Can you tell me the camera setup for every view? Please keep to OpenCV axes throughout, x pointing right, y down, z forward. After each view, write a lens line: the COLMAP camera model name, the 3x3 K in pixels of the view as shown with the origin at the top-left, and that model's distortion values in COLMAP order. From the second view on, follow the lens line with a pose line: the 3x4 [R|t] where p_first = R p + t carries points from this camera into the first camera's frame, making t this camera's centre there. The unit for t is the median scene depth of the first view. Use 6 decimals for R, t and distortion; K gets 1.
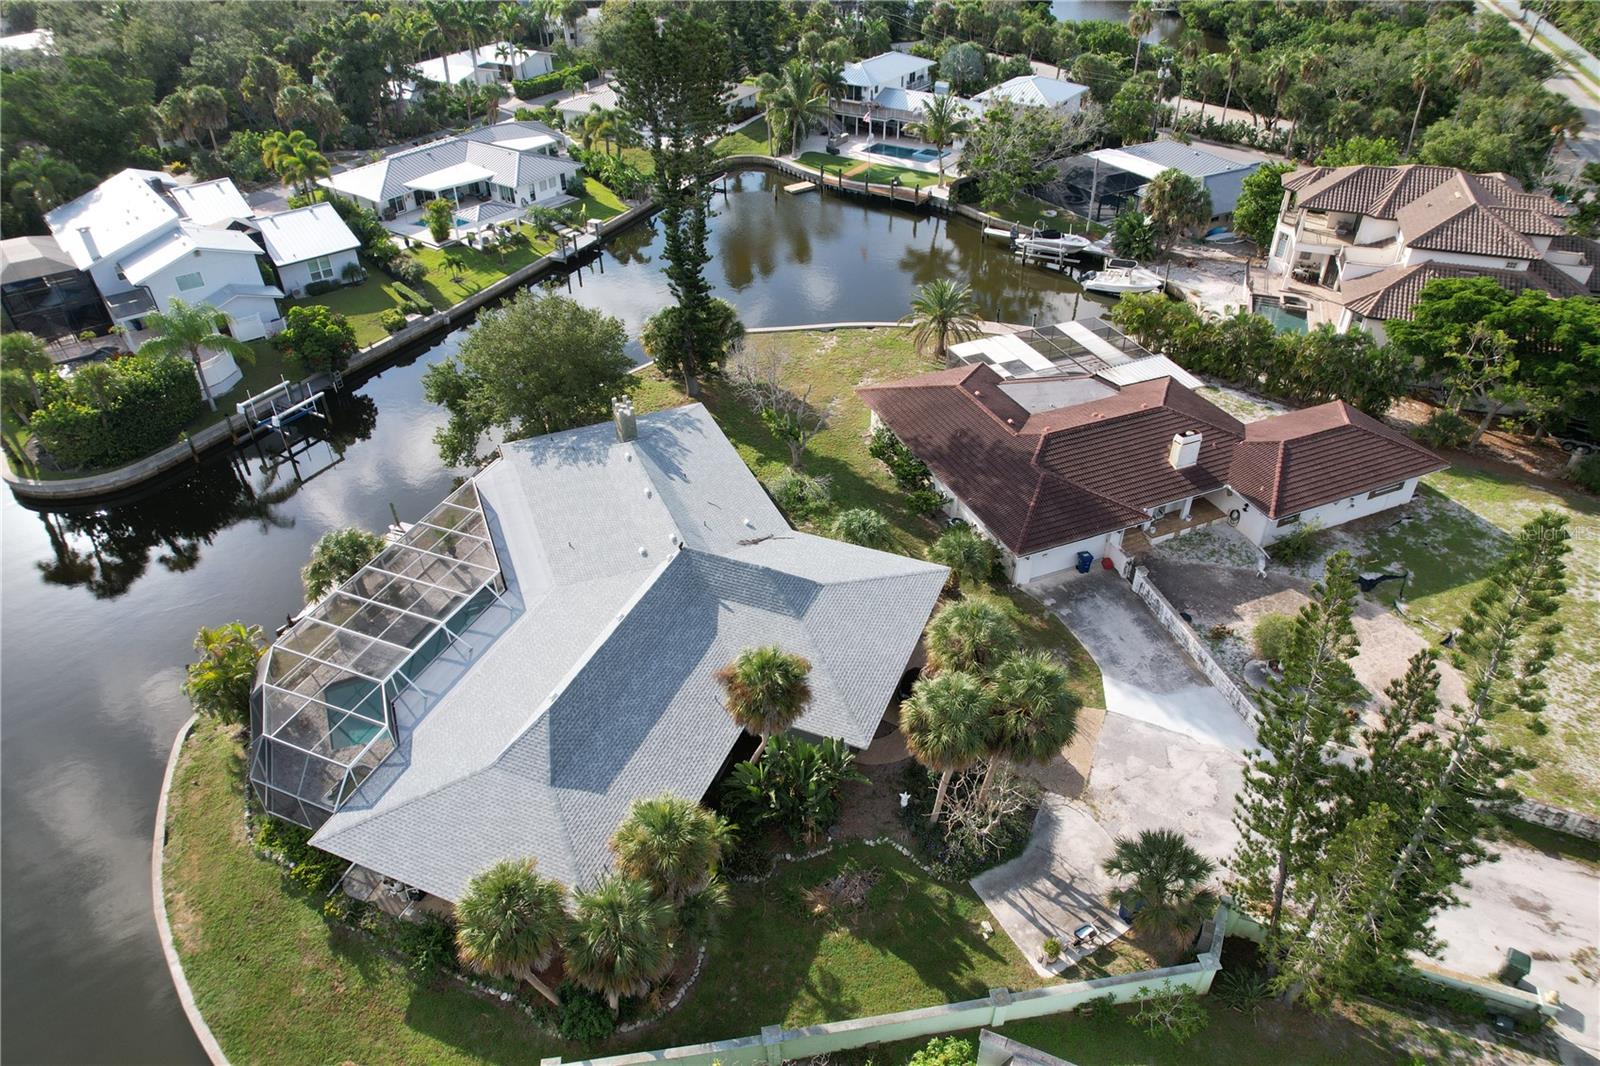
lens RADIAL K [[1021.9, 0, 805.0], [0, 1021.9, 538.5], [0, 0, 1]] dist [-0.077209, 0.069542]
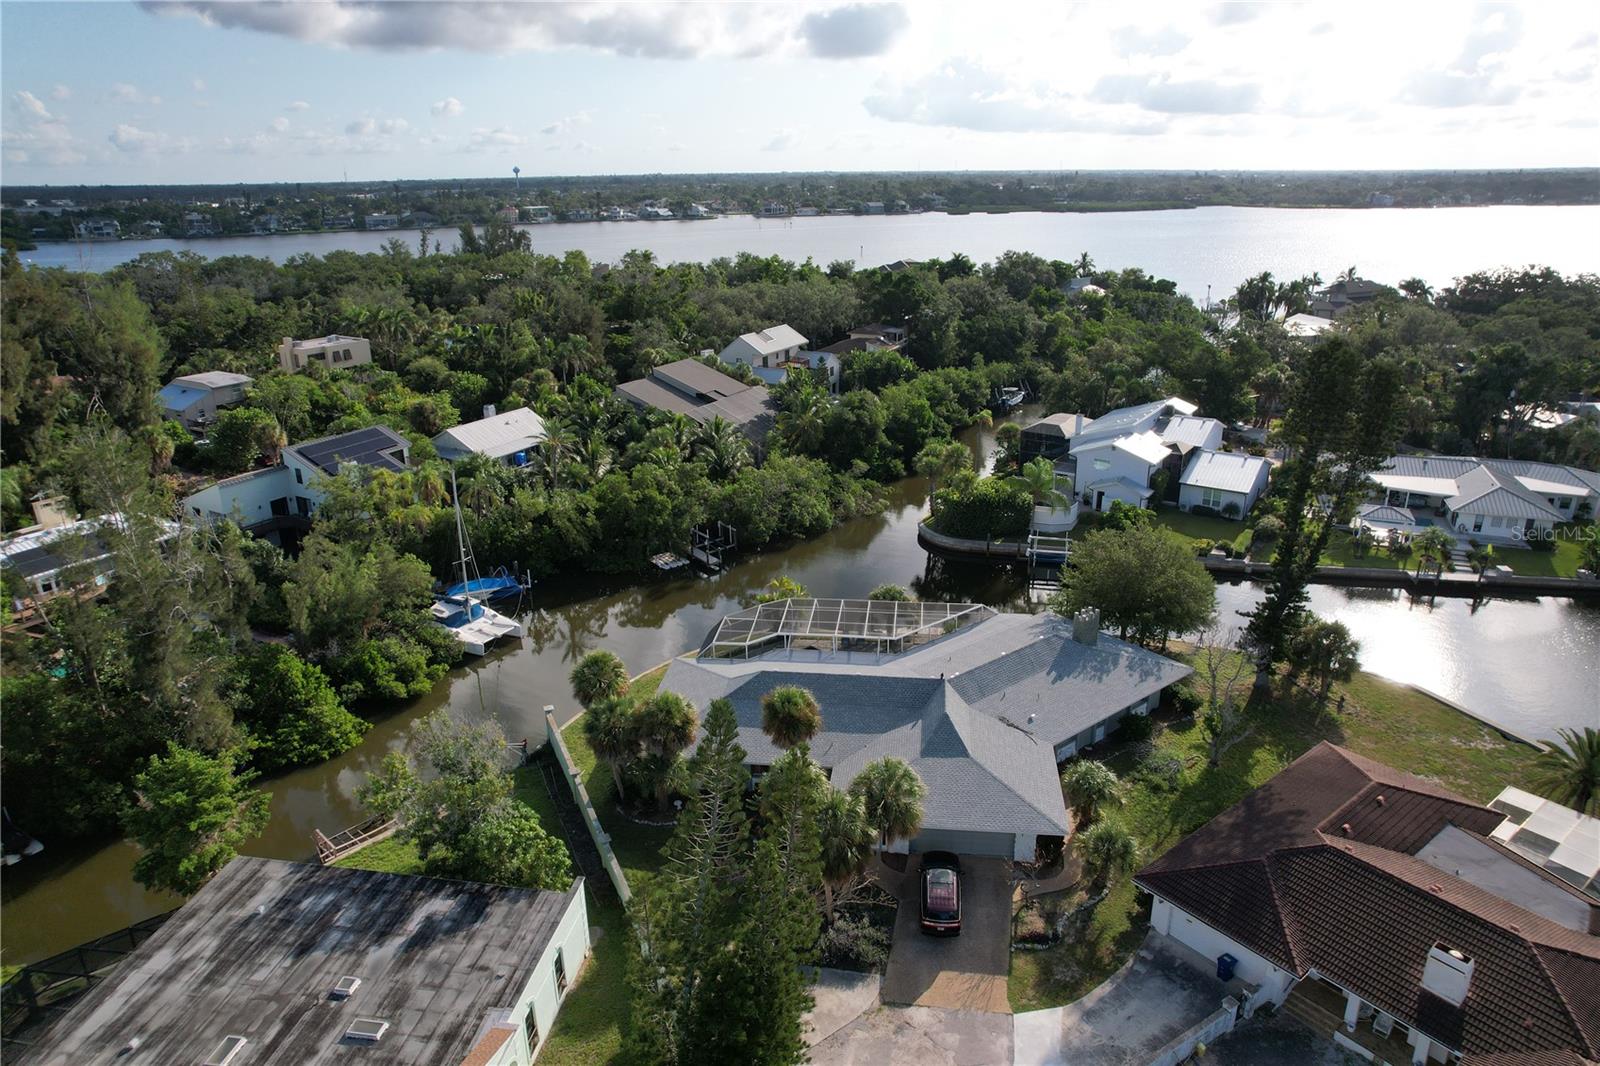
lens RADIAL K [[1021.9, 0, 806.8], [0, 1021.9, 543.5], [0, 0, 1]] dist [-0.077209, 0.069542]
pose [[0.265731, 0.338852, -0.902533, 0.676869], [-0.563779, 0.814037, 0.139635, -0.152913], [0.782011, 0.471724, 0.407353, 0.178233]]
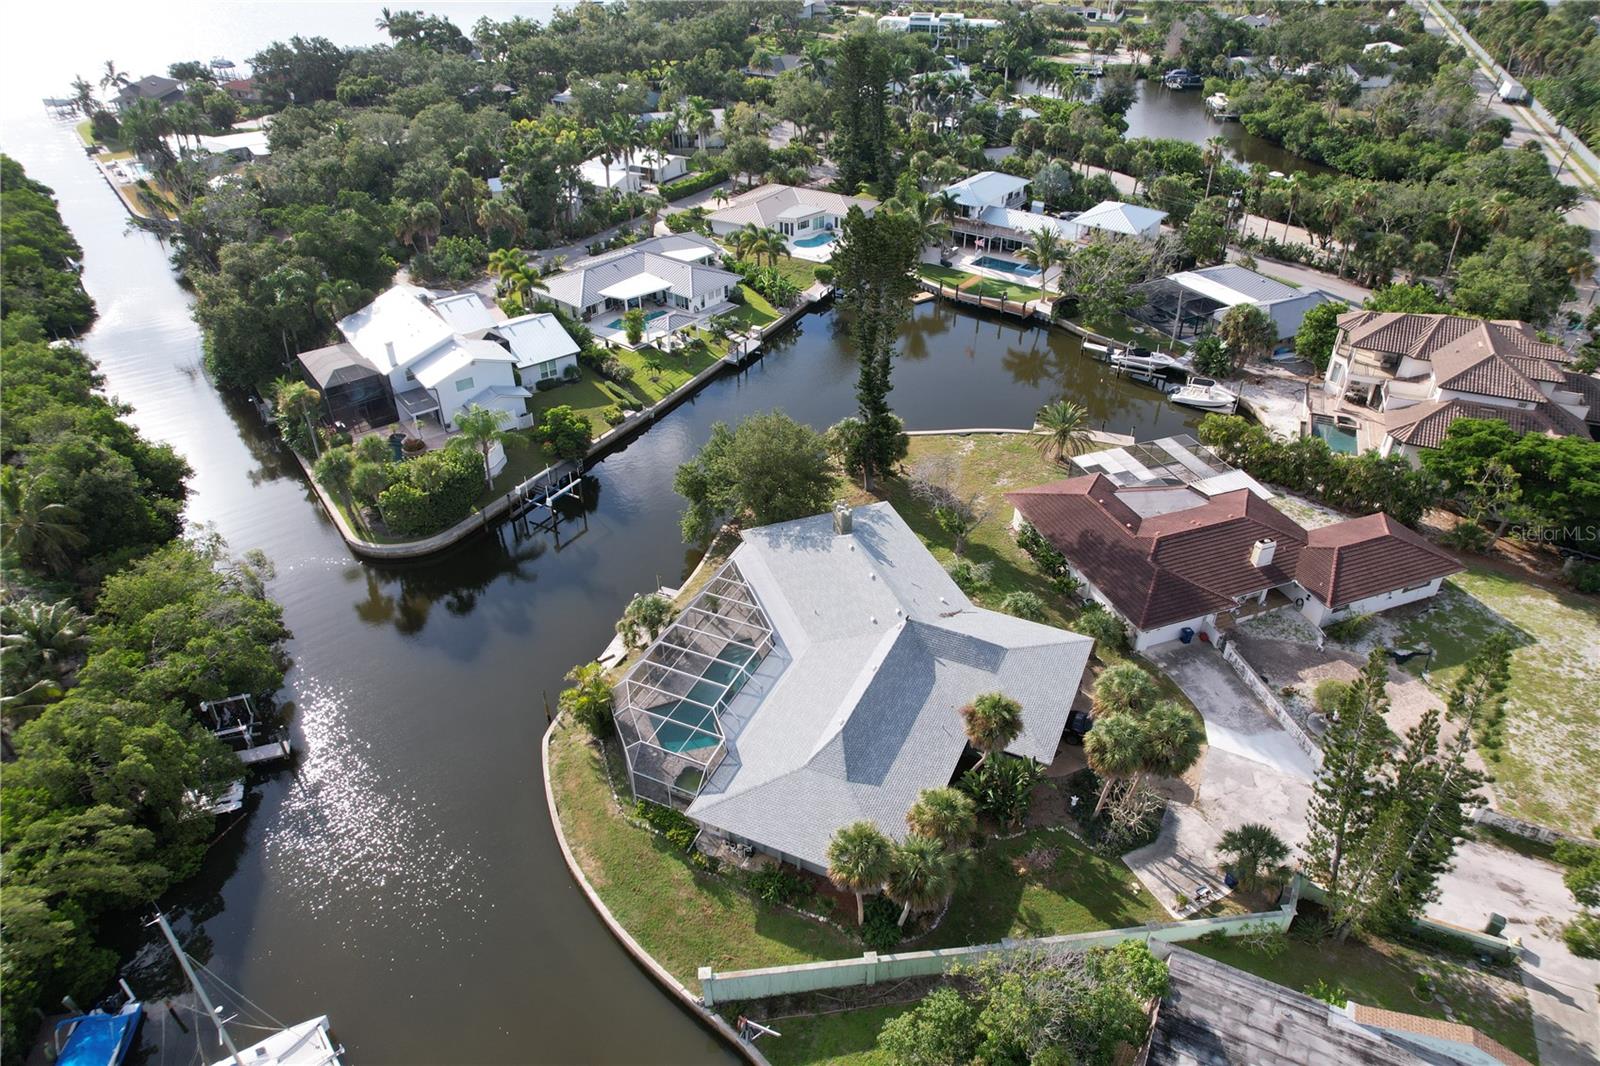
lens RADIAL K [[1021.9, 0, 806.6], [0, 1021.9, 539.5], [0, 0, 1]] dist [-0.077209, 0.069542]
pose [[0.998983, 0.030088, -0.033579, -0.153735], [-0.031293, 0.998863, -0.035967, -0.032670], [0.032459, 0.036982, 0.998789, -0.294870]]
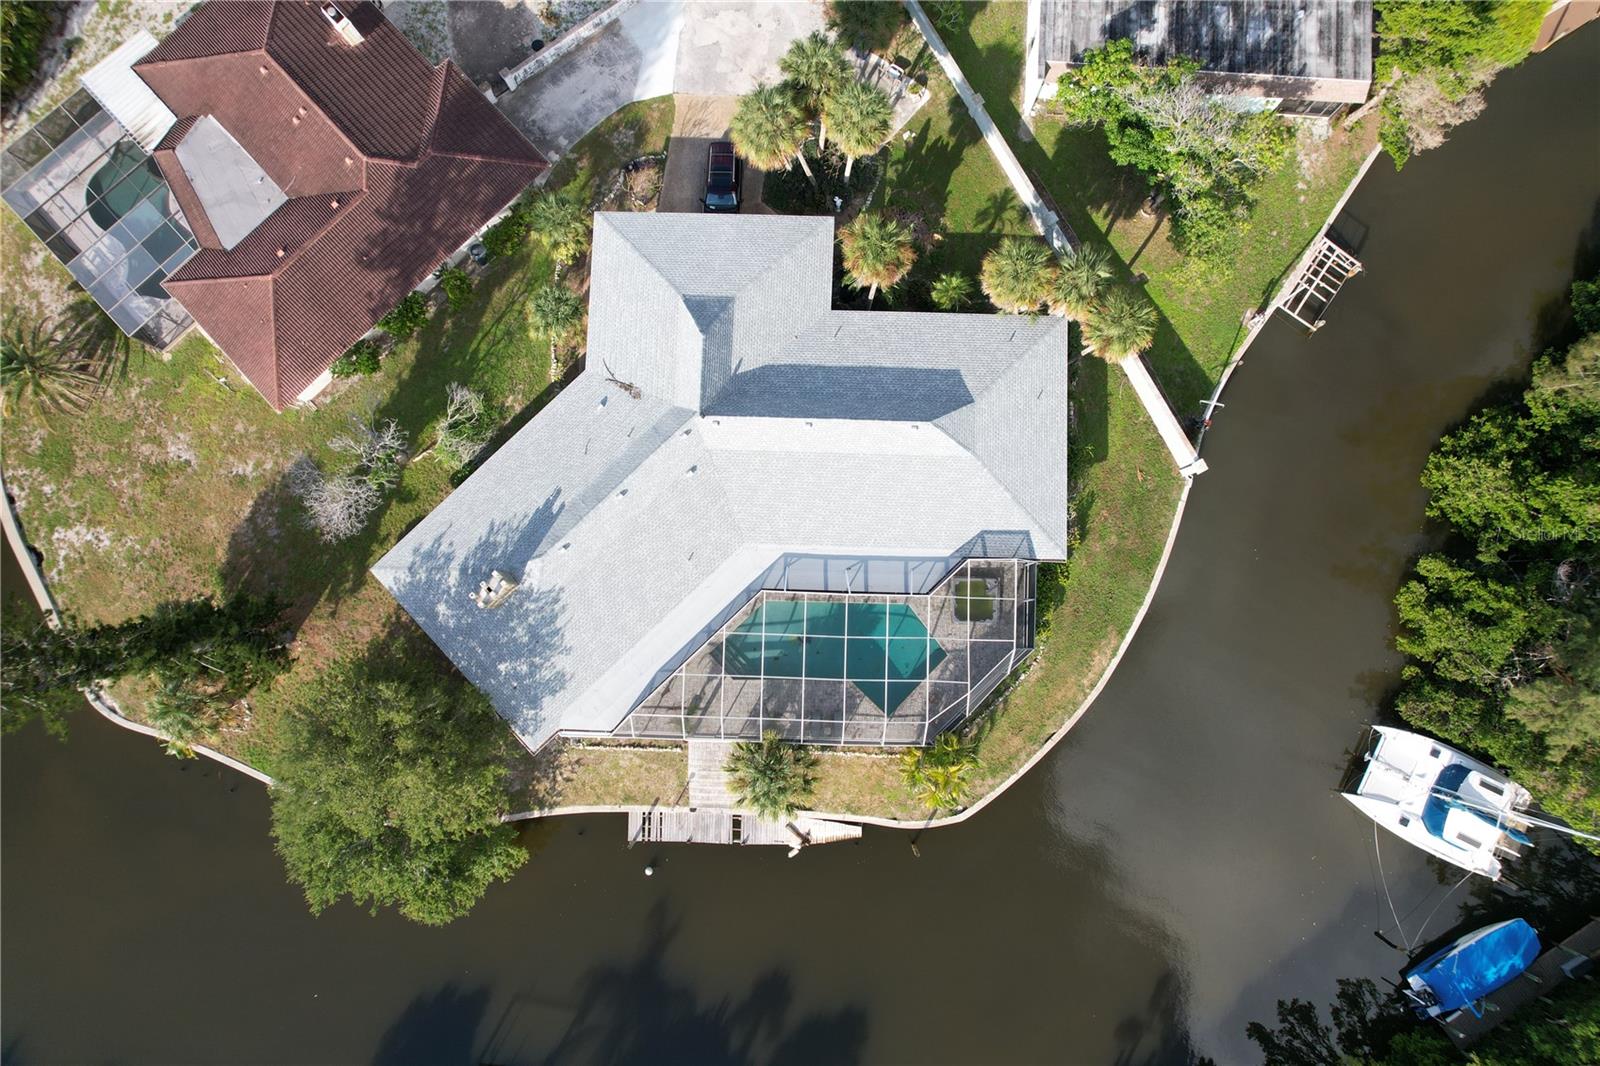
lens RADIAL K [[1021.9, 0, 809.0], [0, 1021.9, 537.8], [0, 0, 1]] dist [-0.077209, 0.069542]
pose [[-0.348042, -0.932379, 0.097654, -0.268123], [0.568379, -0.127026, 0.812902, -0.563463], [-0.745528, 0.338428, 0.574155, 0.256730]]
